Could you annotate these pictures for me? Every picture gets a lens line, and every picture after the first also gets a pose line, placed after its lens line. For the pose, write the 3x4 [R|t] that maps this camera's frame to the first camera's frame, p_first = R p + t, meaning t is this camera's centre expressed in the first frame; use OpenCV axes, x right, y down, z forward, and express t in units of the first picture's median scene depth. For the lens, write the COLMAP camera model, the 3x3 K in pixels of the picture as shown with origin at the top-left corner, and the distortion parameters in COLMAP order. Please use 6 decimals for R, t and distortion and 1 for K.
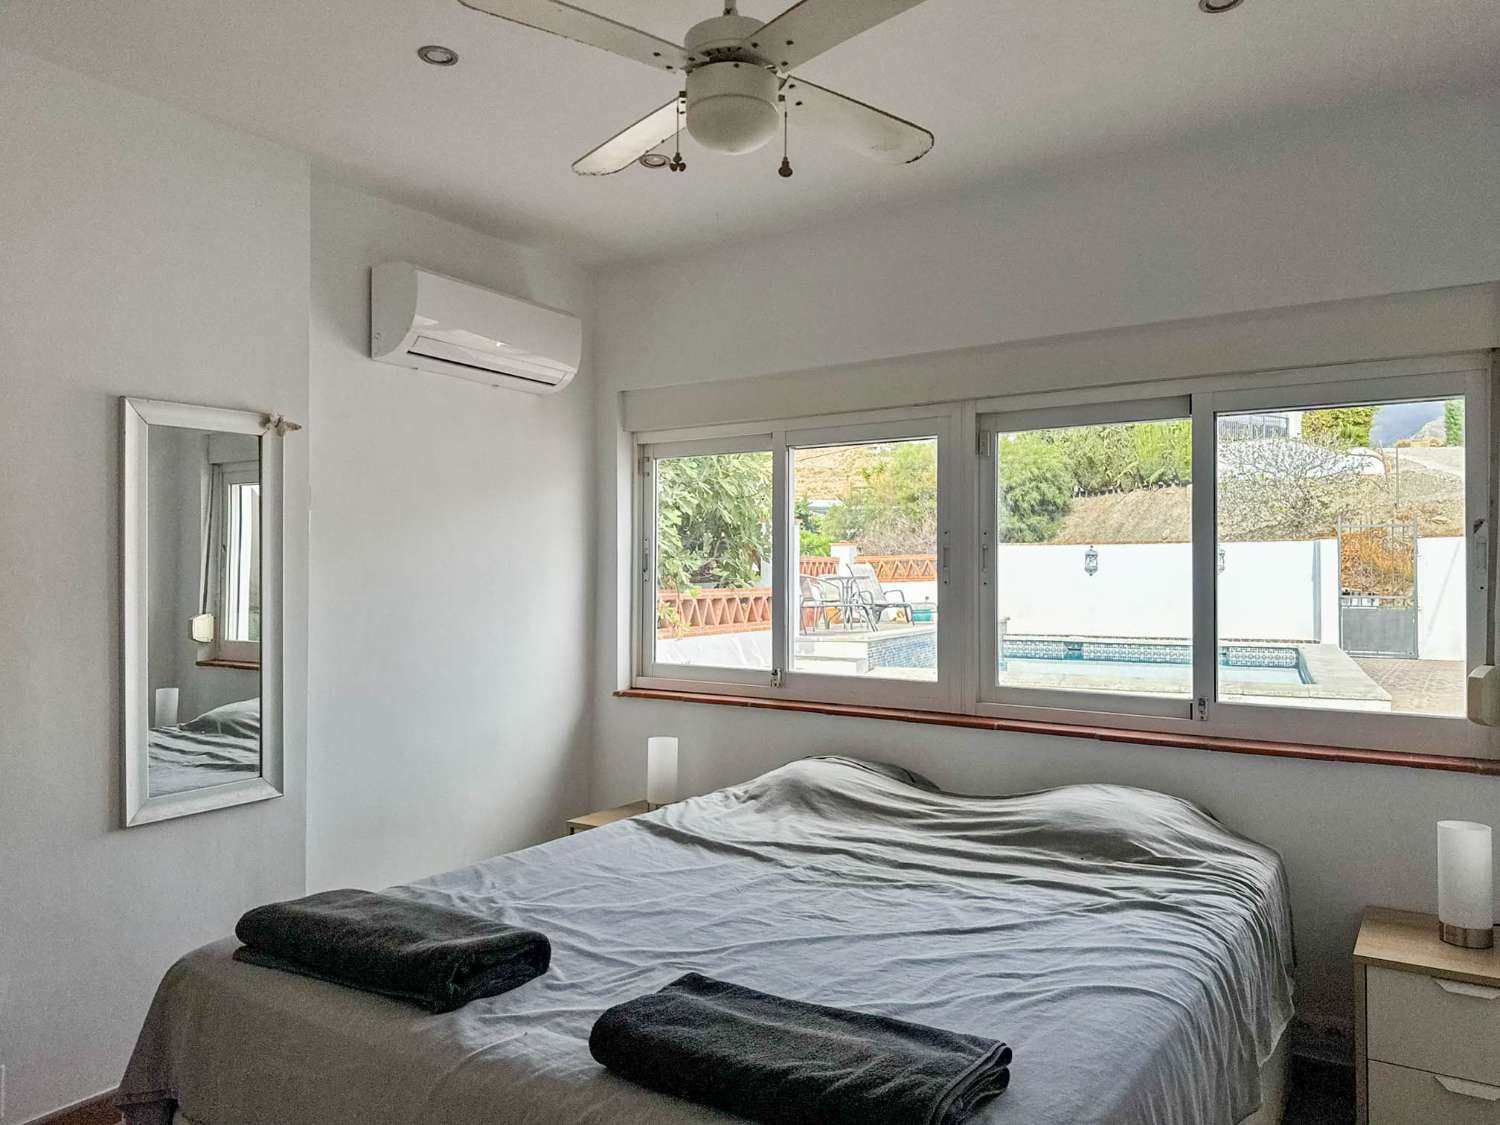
lens RADIAL K [[1059.9, 0, 734.3], [0, 1059.9, 562.2], [0, 0, 1]] dist [0.071423, -0.084142]
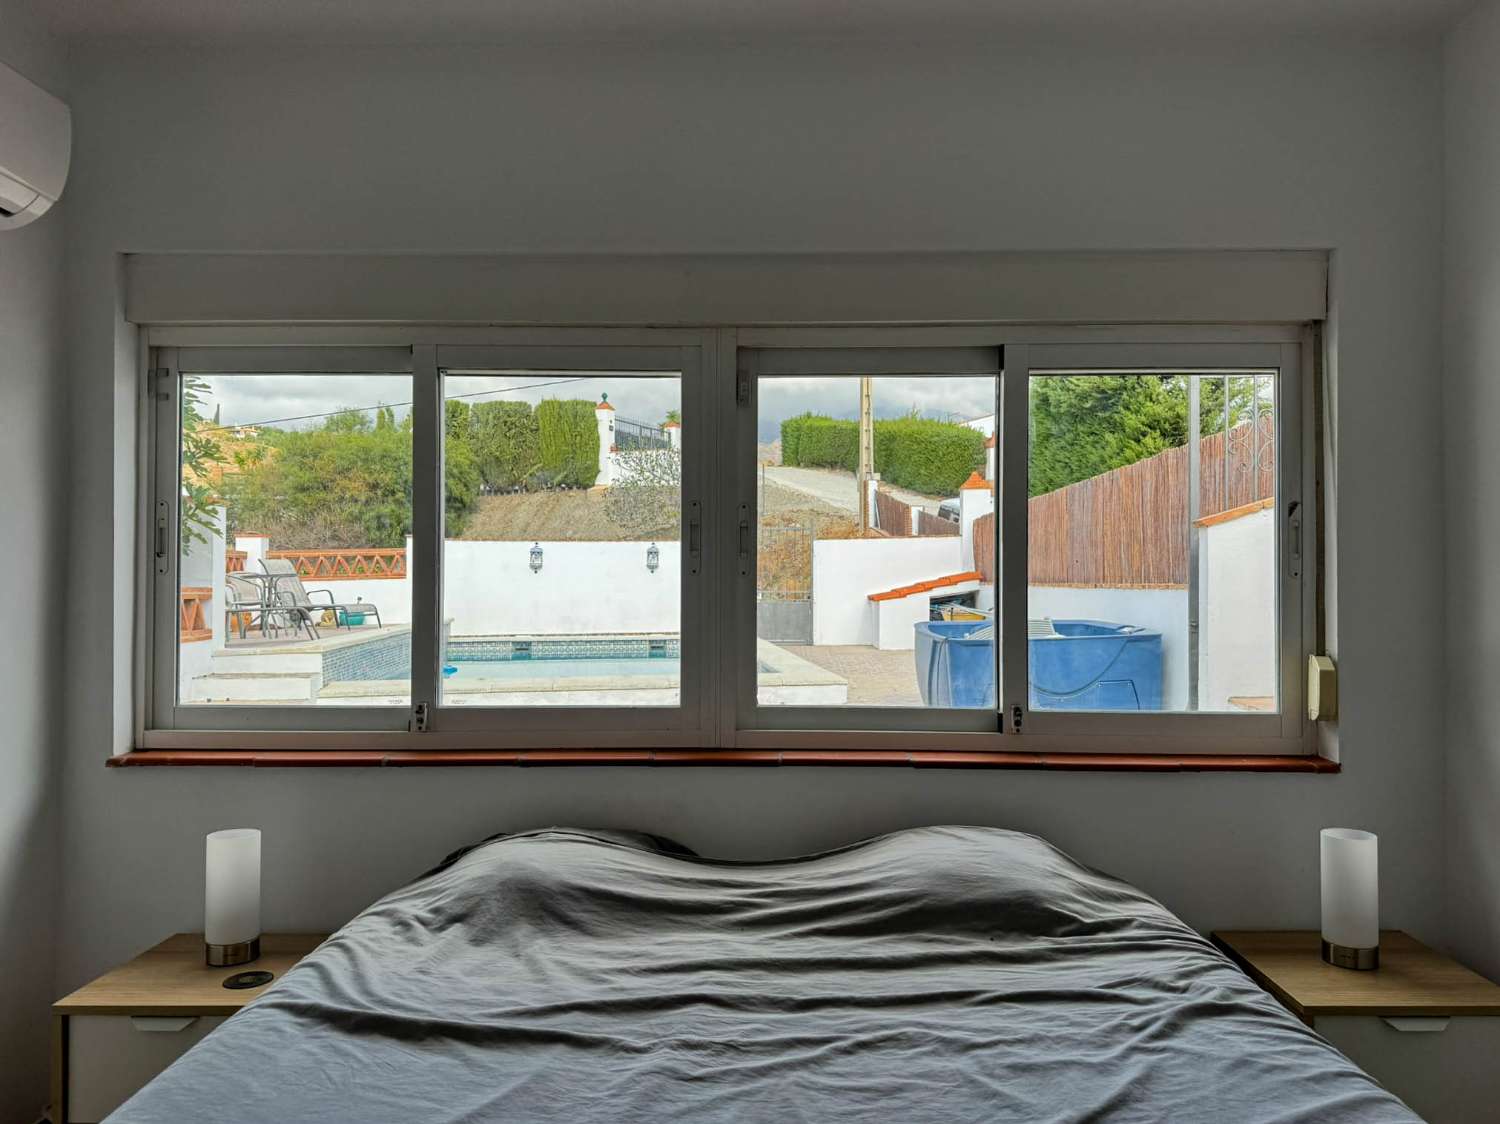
lens RADIAL K [[1059.9, 0, 753.1], [0, 1059.9, 556.0], [0, 0, 1]] dist [0.071423, -0.084142]
pose [[0.830949, 0.010289, 0.556253, -0.179254], [-0.007007, 0.999943, -0.008028, 0.014045], [-0.556304, 0.002774, 0.830974, 0.370796]]
